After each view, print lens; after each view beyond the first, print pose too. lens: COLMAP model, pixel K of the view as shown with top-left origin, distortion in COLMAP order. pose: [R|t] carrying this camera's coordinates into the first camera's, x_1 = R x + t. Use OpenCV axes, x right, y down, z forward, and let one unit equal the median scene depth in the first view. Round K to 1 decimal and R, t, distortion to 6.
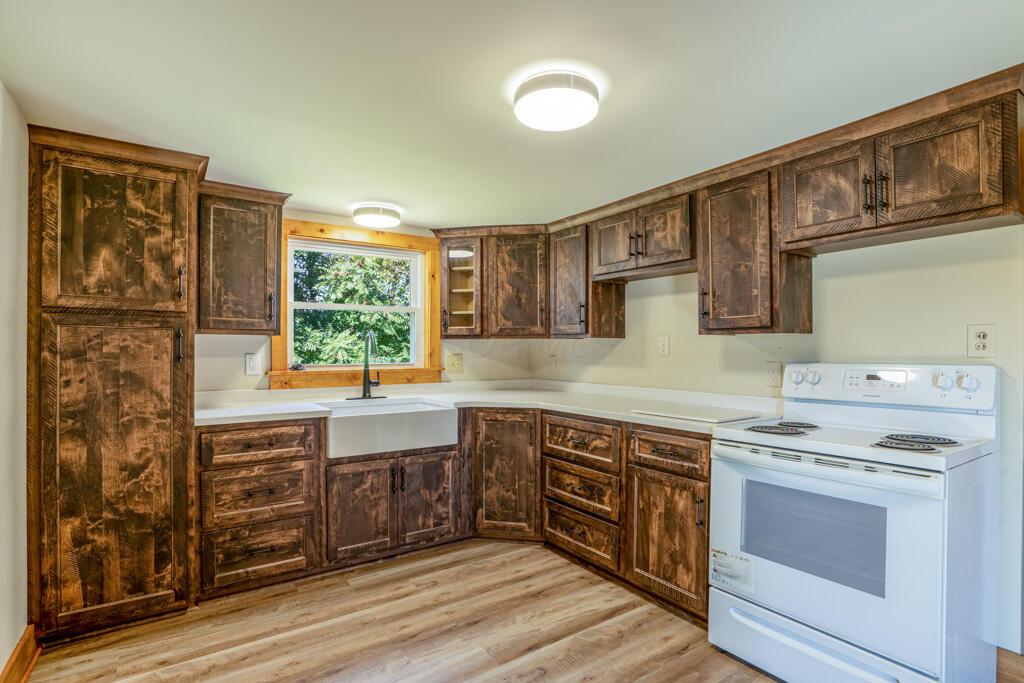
lens RADIAL K [[499.1, 0, 512.7], [0, 499.1, 345.8], [0, 0, 1]] dist [-0.047017, 0.024103]
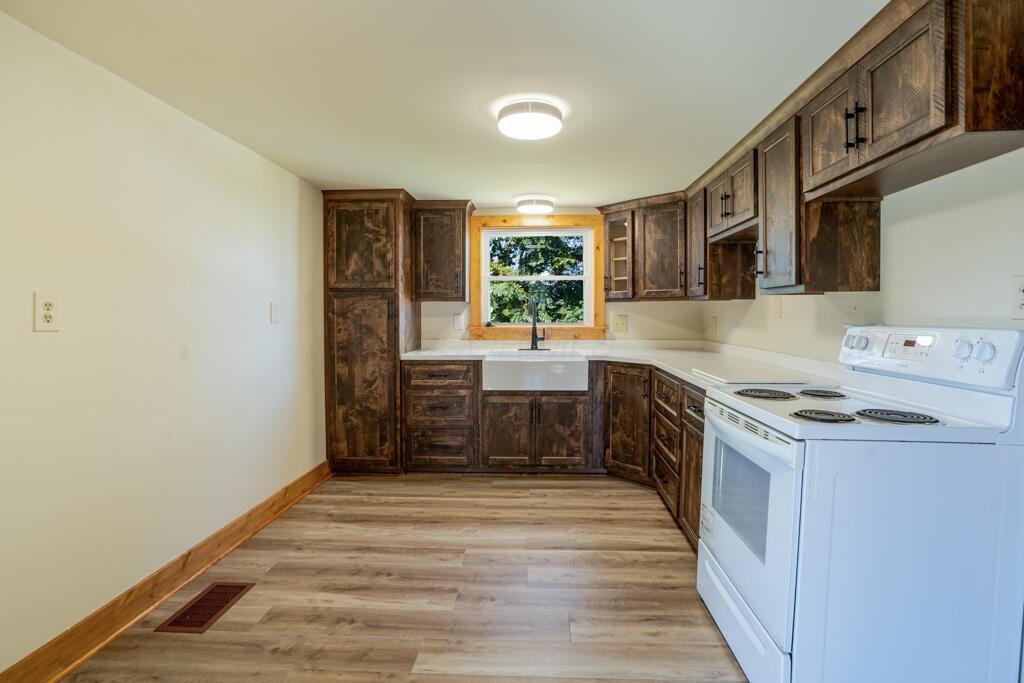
lens RADIAL K [[483.6, 0, 509.7], [0, 483.6, 318.0], [0, 0, 1]] dist [-0.042657, 0.026617]
pose [[0.802034, 0.005464, -0.597254, 0.497897], [0.006502, 0.999819, 0.017877, 0.002427], [0.597243, -0.018221, 0.801853, -0.033669]]
